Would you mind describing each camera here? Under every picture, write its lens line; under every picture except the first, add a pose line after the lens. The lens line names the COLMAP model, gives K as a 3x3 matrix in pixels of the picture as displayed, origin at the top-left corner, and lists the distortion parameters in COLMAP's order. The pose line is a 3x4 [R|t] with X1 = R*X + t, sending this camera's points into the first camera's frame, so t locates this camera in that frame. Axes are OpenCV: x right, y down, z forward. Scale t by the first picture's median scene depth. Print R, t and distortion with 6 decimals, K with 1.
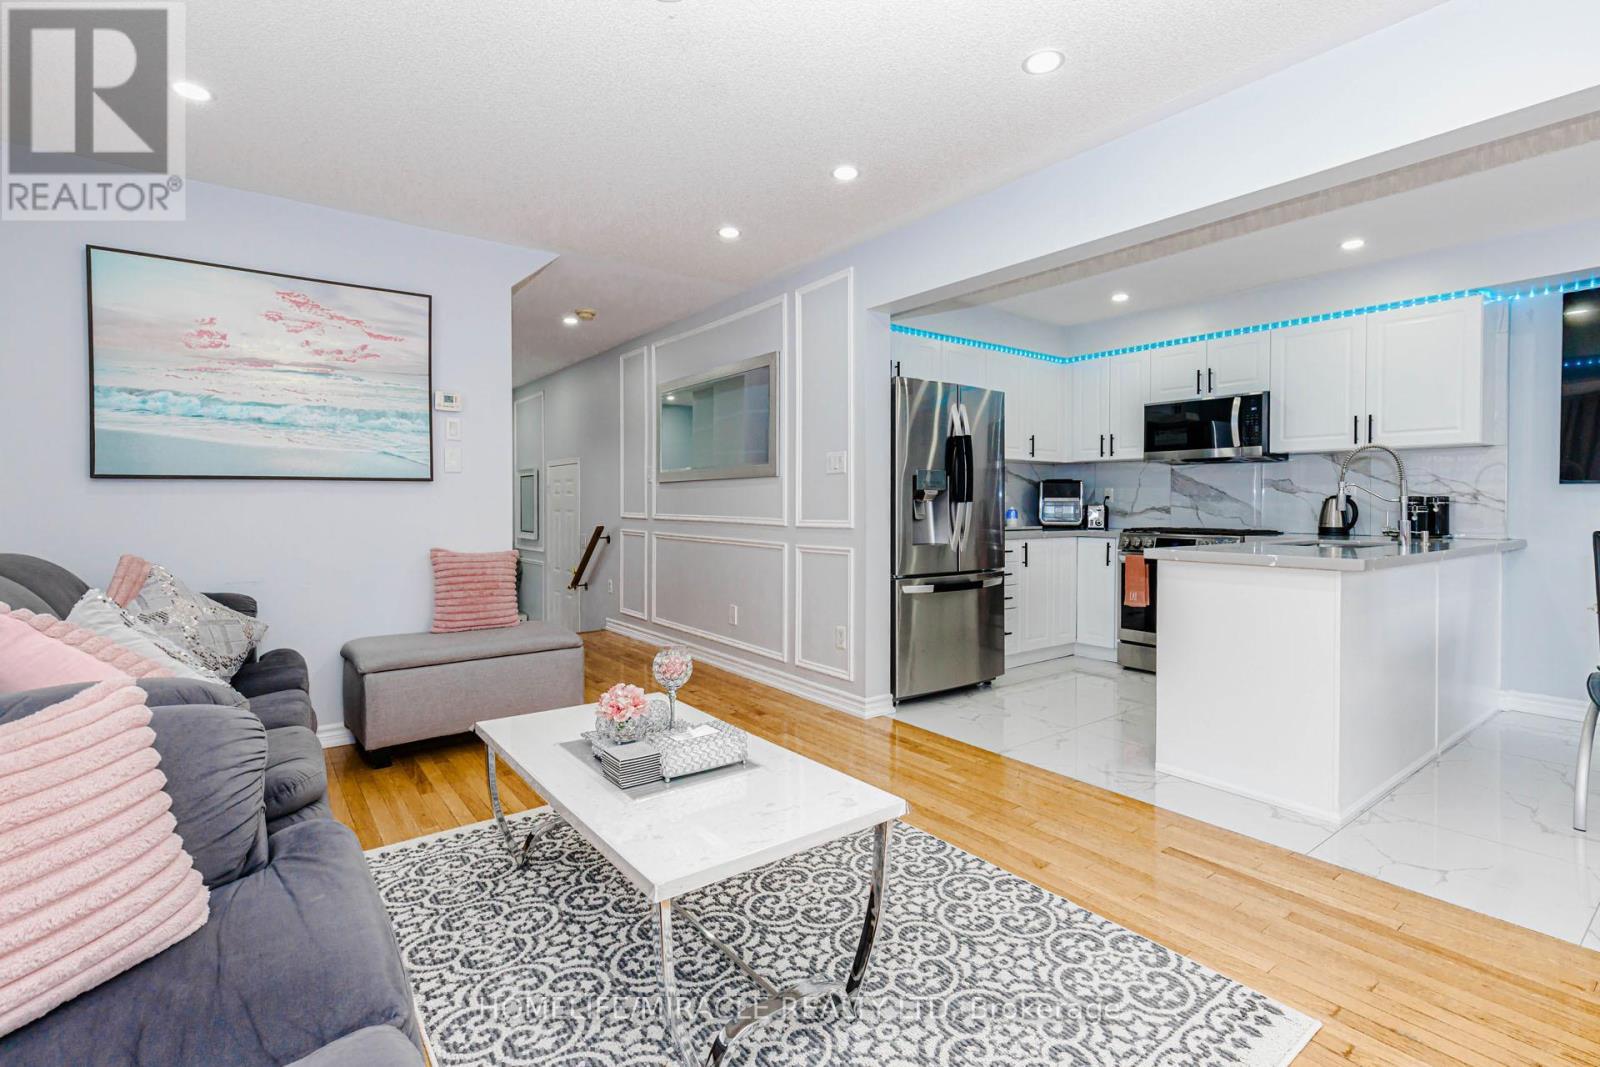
lens RADIAL K [[744.9, 0, 812.0], [0, 744.9, 511.9], [0, 0, 1]] dist [0.006472, -0.000567]
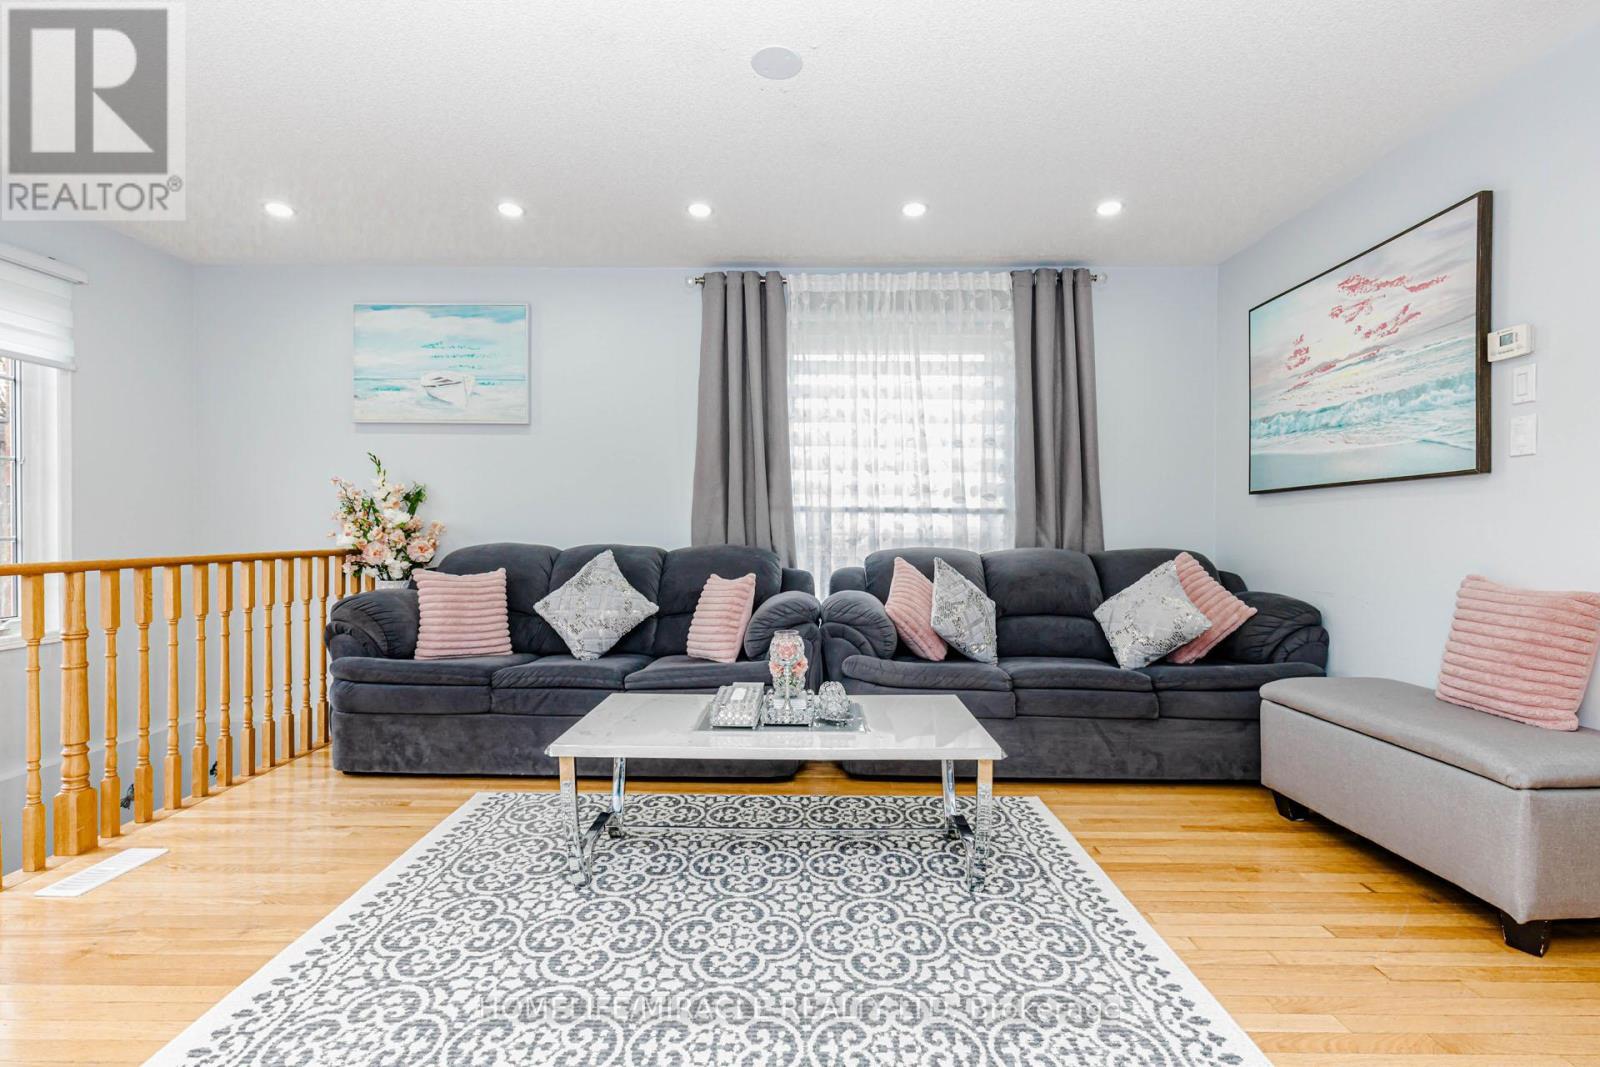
lens RADIAL K [[712.8, 0, 803.7], [0, 712.8, 533.7], [0, 0, 1]] dist [0.002848, -0.001909]
pose [[-0.618293, 0.003158, -0.785941, 0.327724], [-0.010606, 0.999867, 0.012361, 0.010003], [0.785876, 0.015979, -0.618178, 0.853455]]
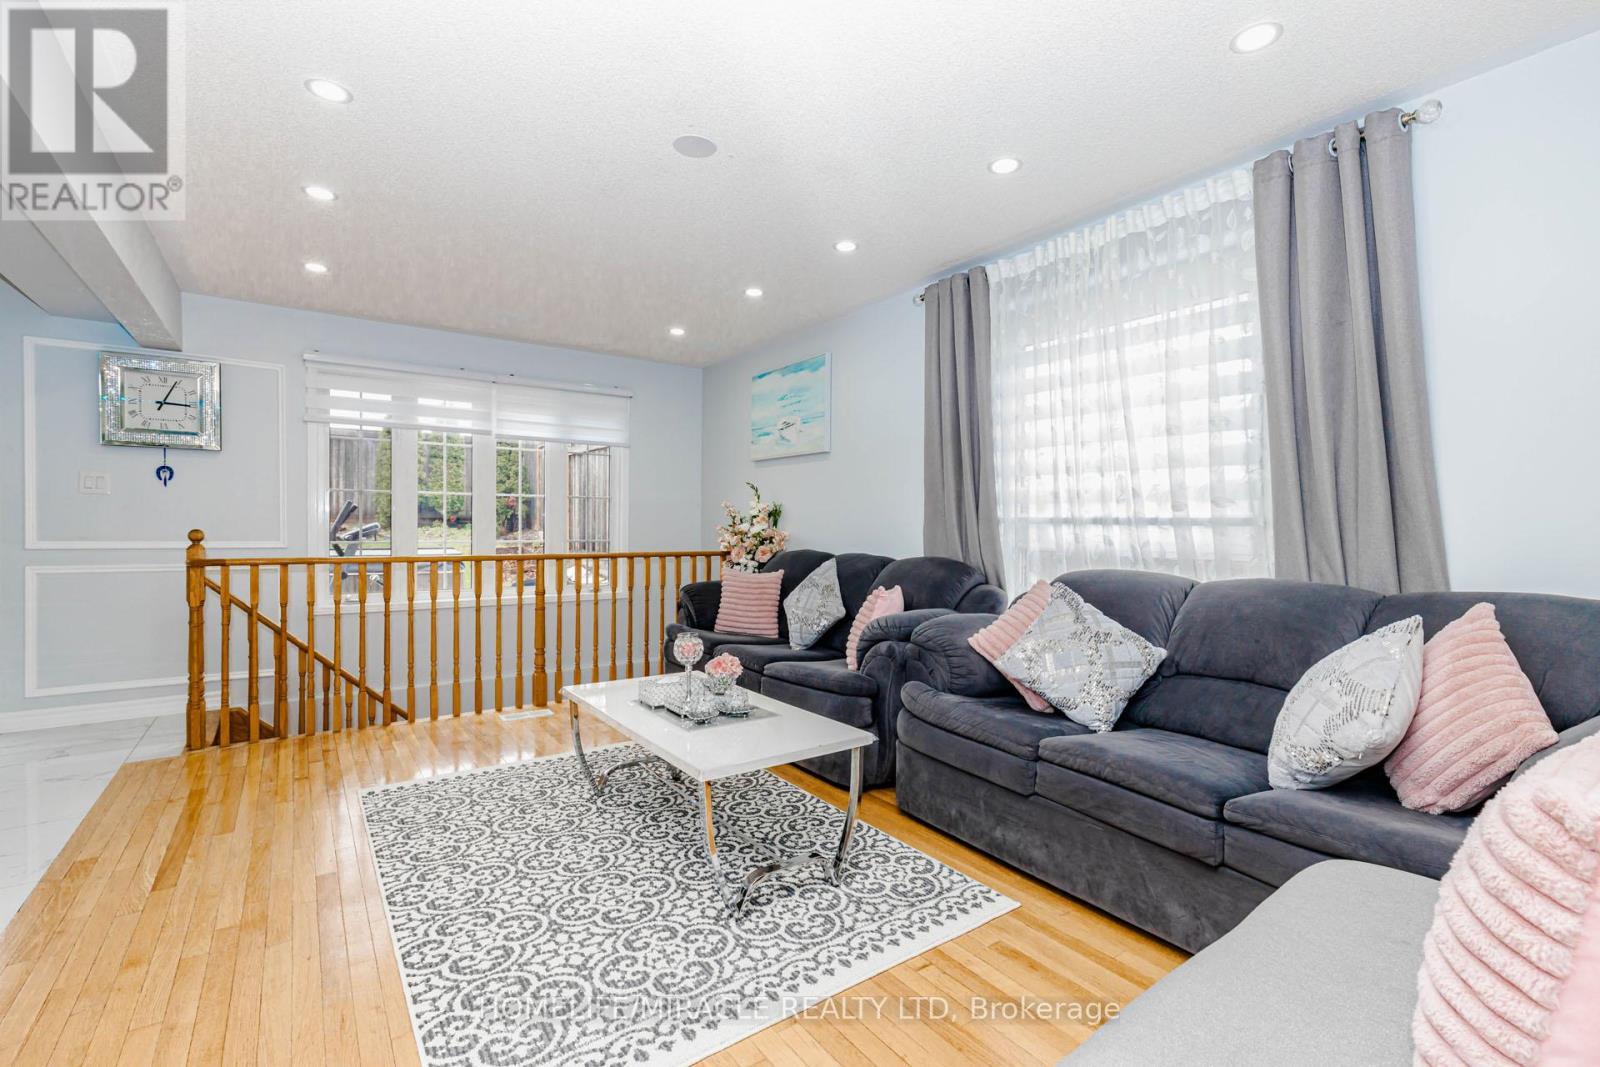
lens RADIAL K [[712.8, 0, 807.7], [0, 712.8, 540.5], [0, 0, 1]] dist [0.002848, -0.001909]
pose [[-0.999349, -0.007801, 0.035236, -0.222885], [-0.006826, 0.999593, 0.027694, -0.010089], [-0.035438, 0.027436, -0.998995, 1.135512]]
